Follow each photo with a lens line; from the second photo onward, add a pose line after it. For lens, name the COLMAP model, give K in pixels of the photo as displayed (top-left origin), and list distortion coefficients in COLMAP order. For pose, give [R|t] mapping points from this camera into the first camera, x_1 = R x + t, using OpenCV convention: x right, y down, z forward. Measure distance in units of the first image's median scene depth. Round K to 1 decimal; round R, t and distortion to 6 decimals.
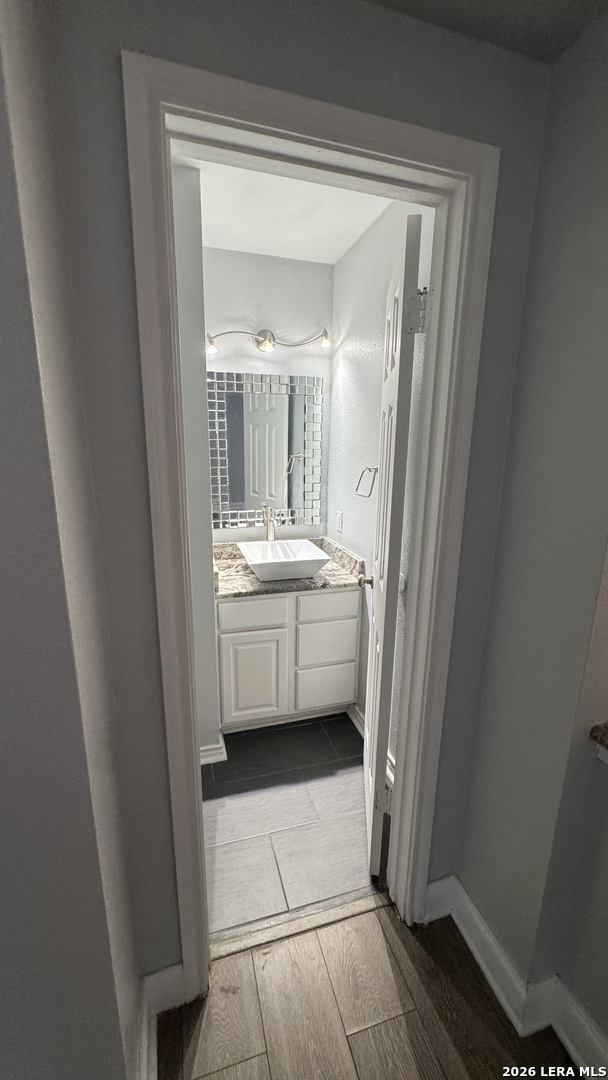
lens RADIAL K [[432.0, 0, 304.6], [0, 432.0, 539.0], [0, 0, 1]] dist [-0.010178, 0.000089]
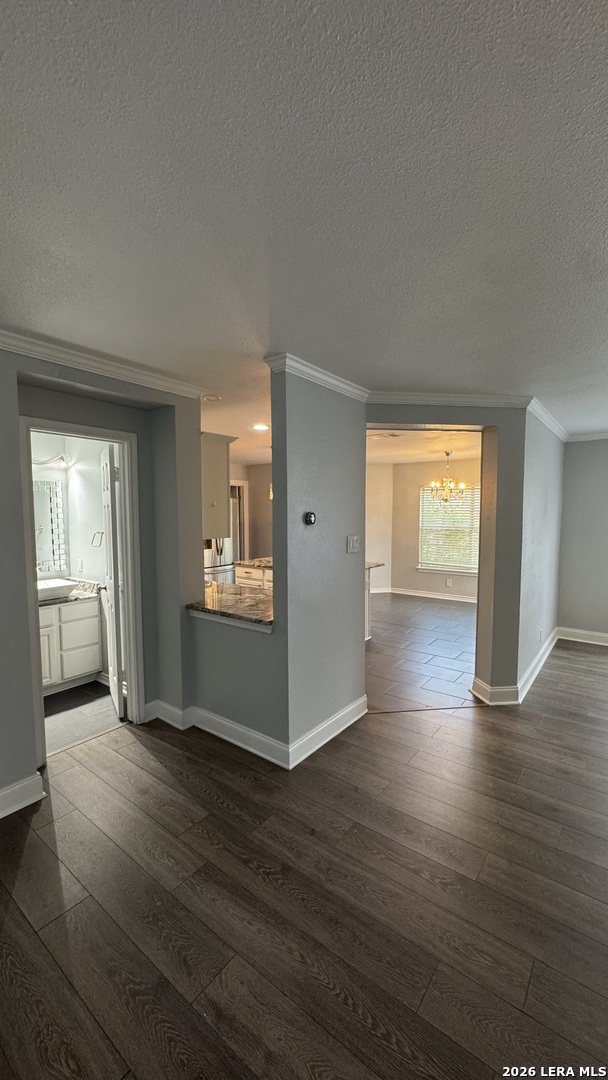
lens RADIAL K [[432.0, 0, 310.5], [0, 432.0, 549.8], [0, 0, 1]] dist [-0.010178, 0.000089]
pose [[0.805486, -0.061694, 0.589394, -0.207857], [0.140342, 0.986133, -0.088575, 0.198984], [-0.575757, 0.154062, 0.802975, -0.997162]]
